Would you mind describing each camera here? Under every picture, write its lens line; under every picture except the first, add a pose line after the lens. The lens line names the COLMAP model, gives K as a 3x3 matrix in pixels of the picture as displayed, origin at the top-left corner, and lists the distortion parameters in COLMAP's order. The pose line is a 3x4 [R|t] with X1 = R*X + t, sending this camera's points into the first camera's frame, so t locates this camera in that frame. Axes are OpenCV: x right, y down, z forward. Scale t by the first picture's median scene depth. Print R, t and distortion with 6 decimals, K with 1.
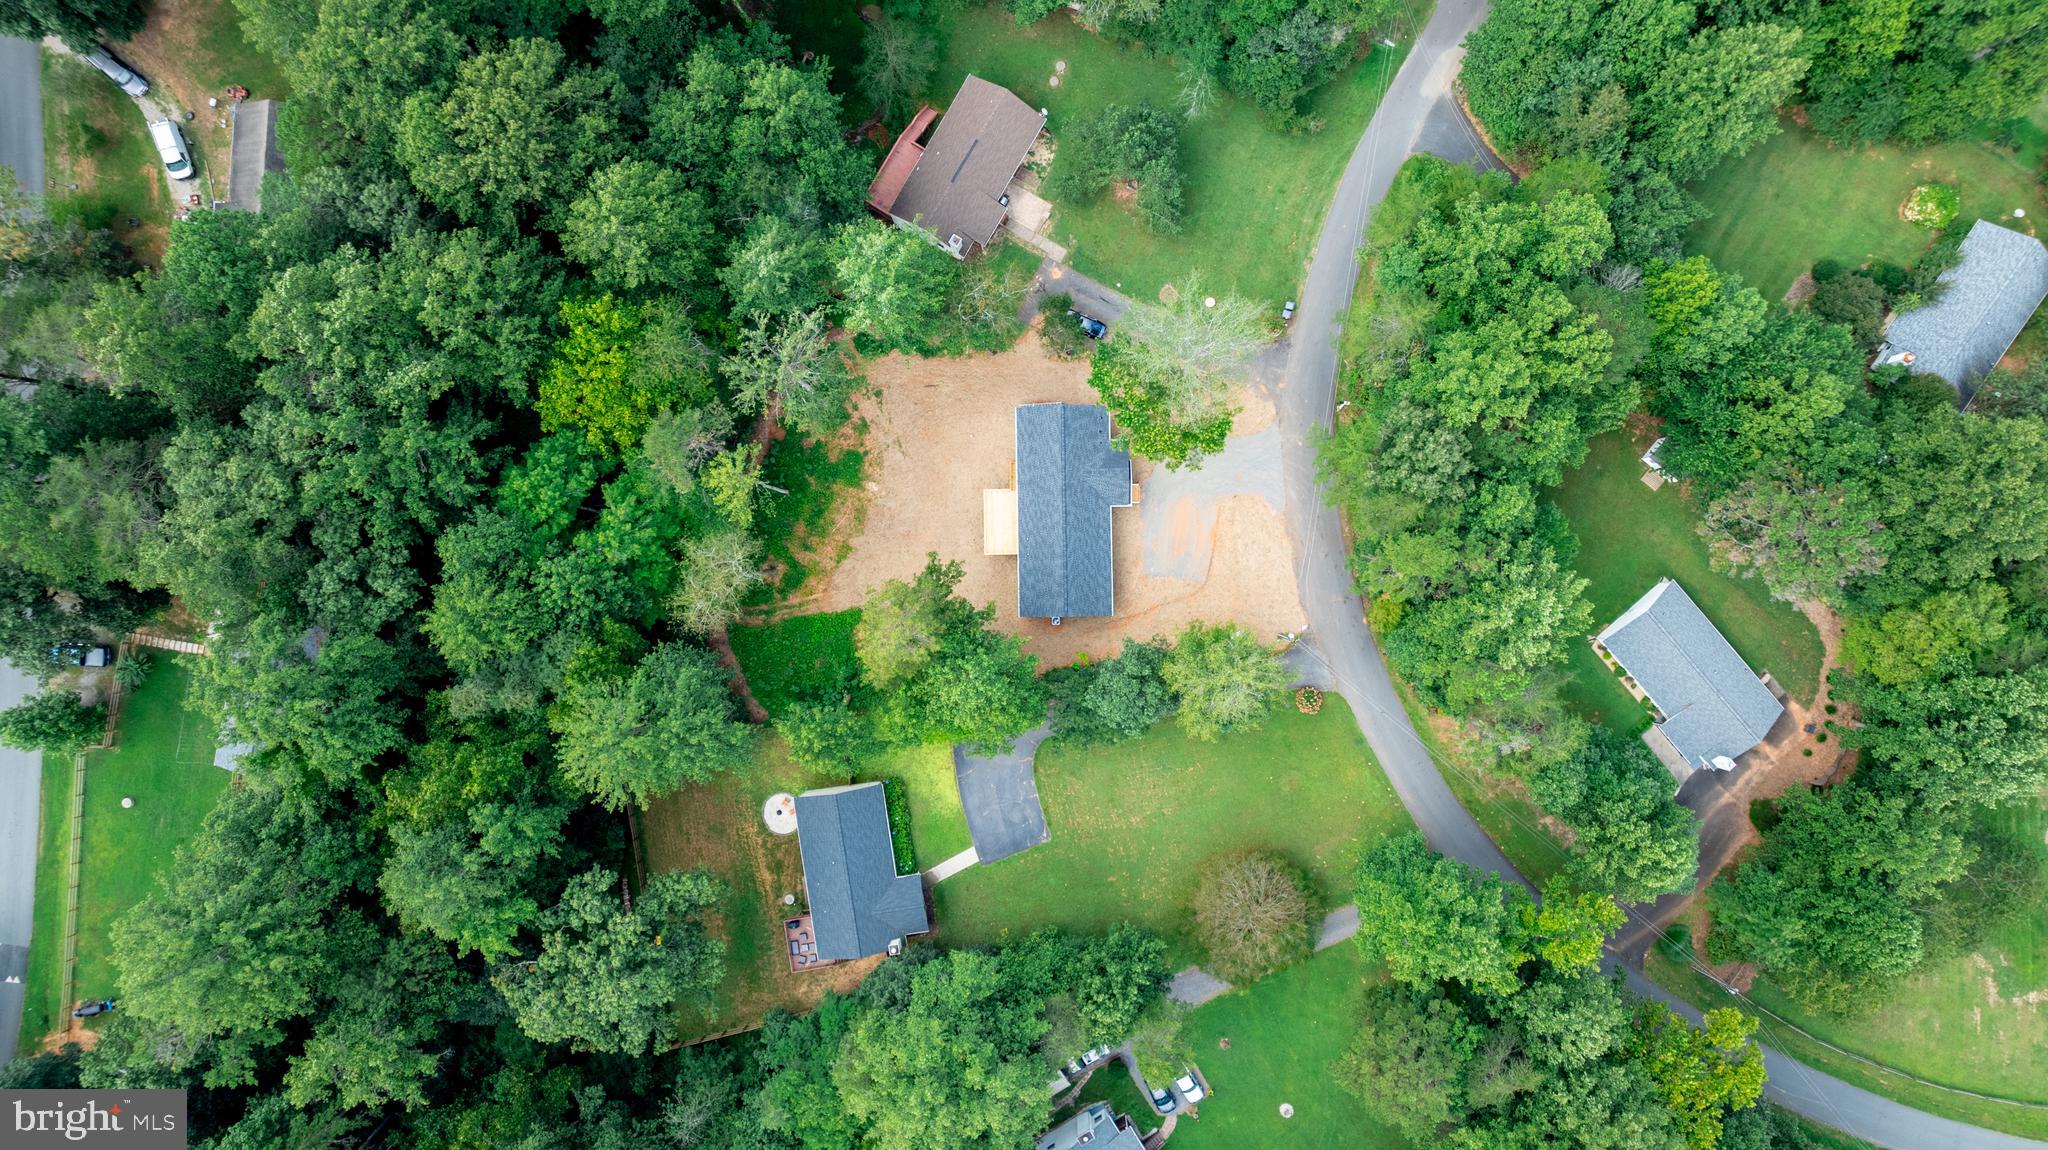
lens RADIAL K [[1462.2, 0, 1031.6], [0, 1462.2, 574.6], [0, 0, 1]] dist [-0.033089, 0.051539]
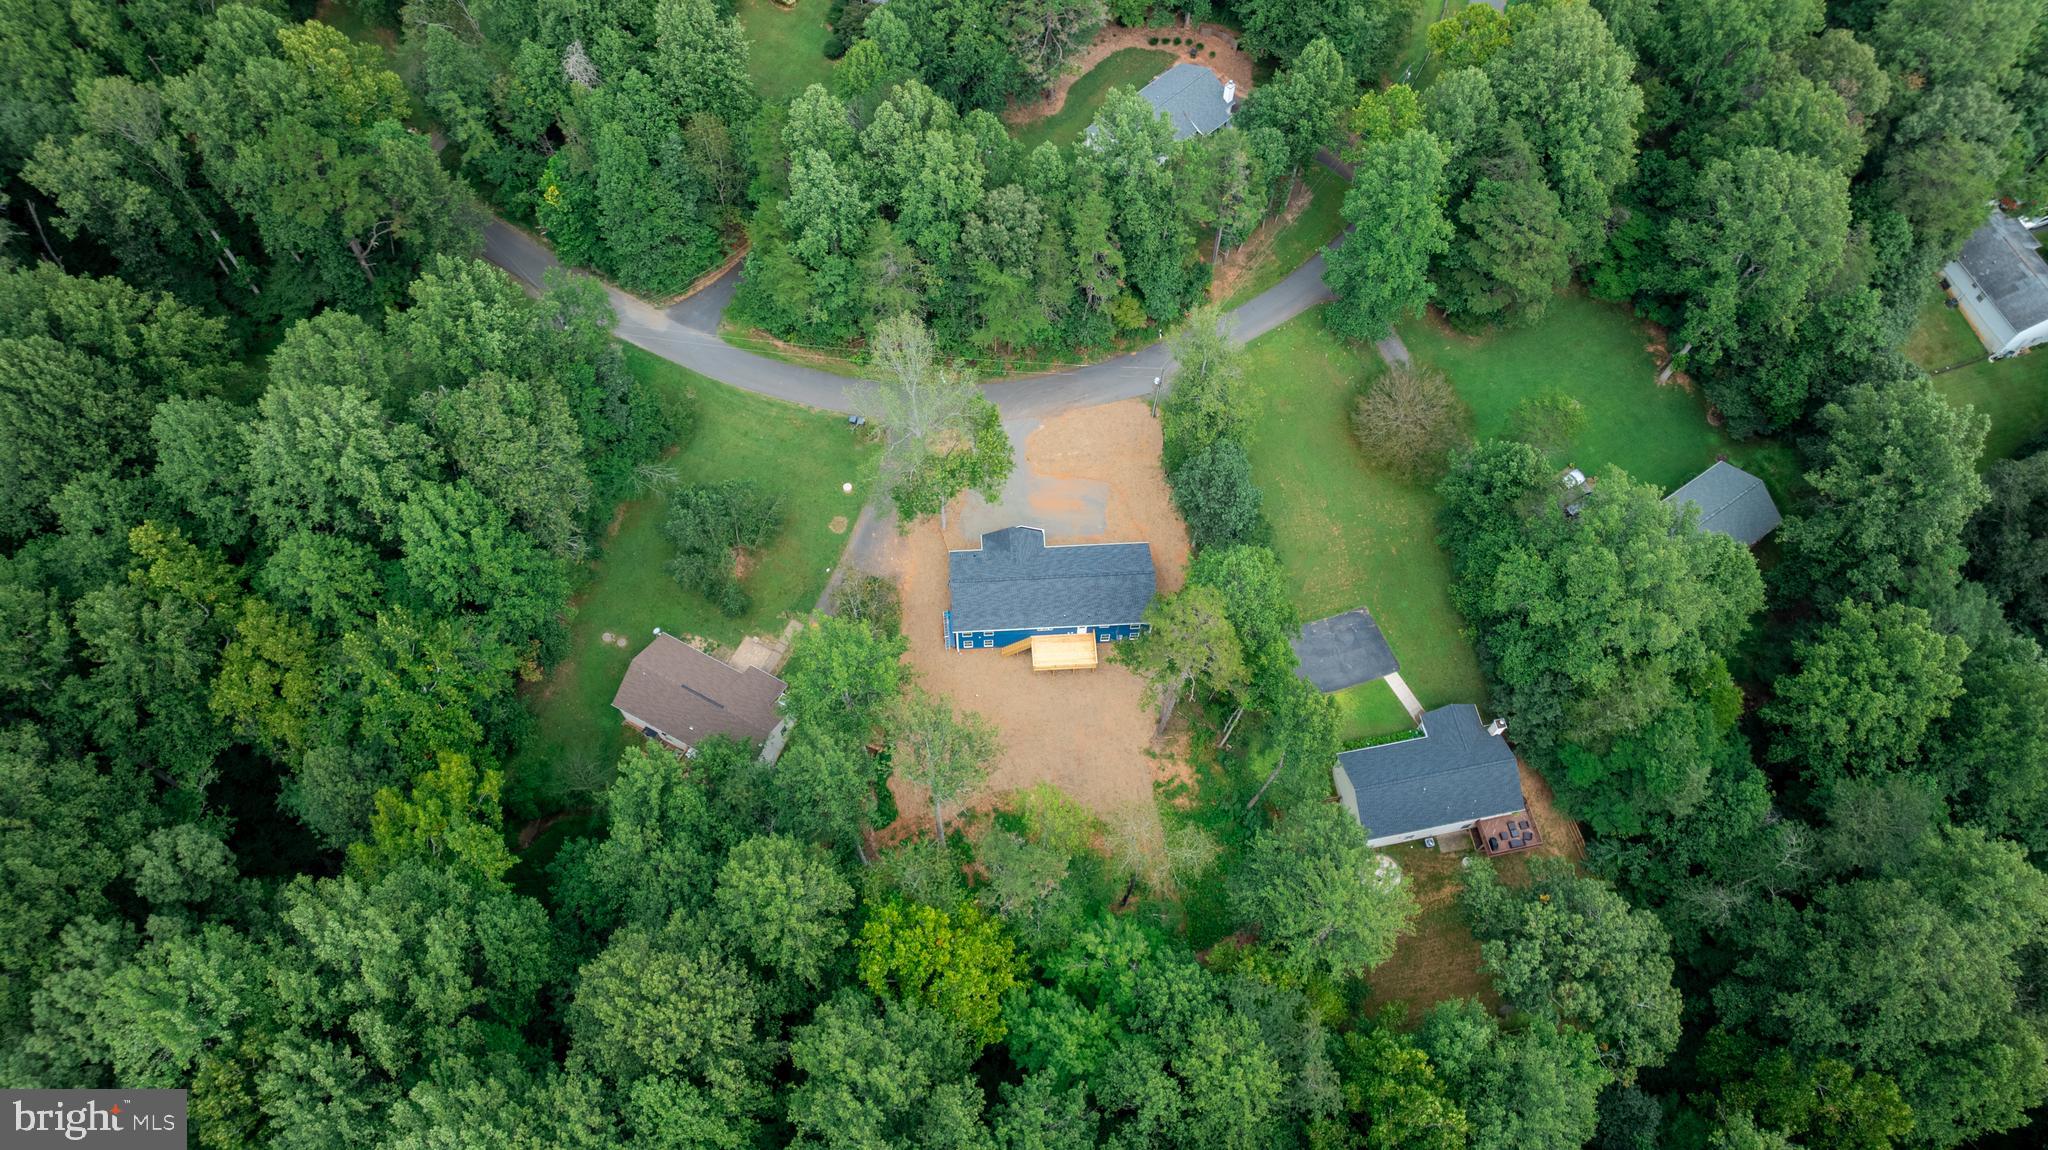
lens RADIAL K [[1462.2, 0, 1031.6], [0, 1462.2, 574.6], [0, 0, 1]] dist [-0.033089, 0.051539]
pose [[-0.045259, -0.885785, 0.461883, -0.436136], [0.998658, -0.028470, 0.043257, -0.100023], [-0.025167, 0.463221, 0.885885, 0.076974]]
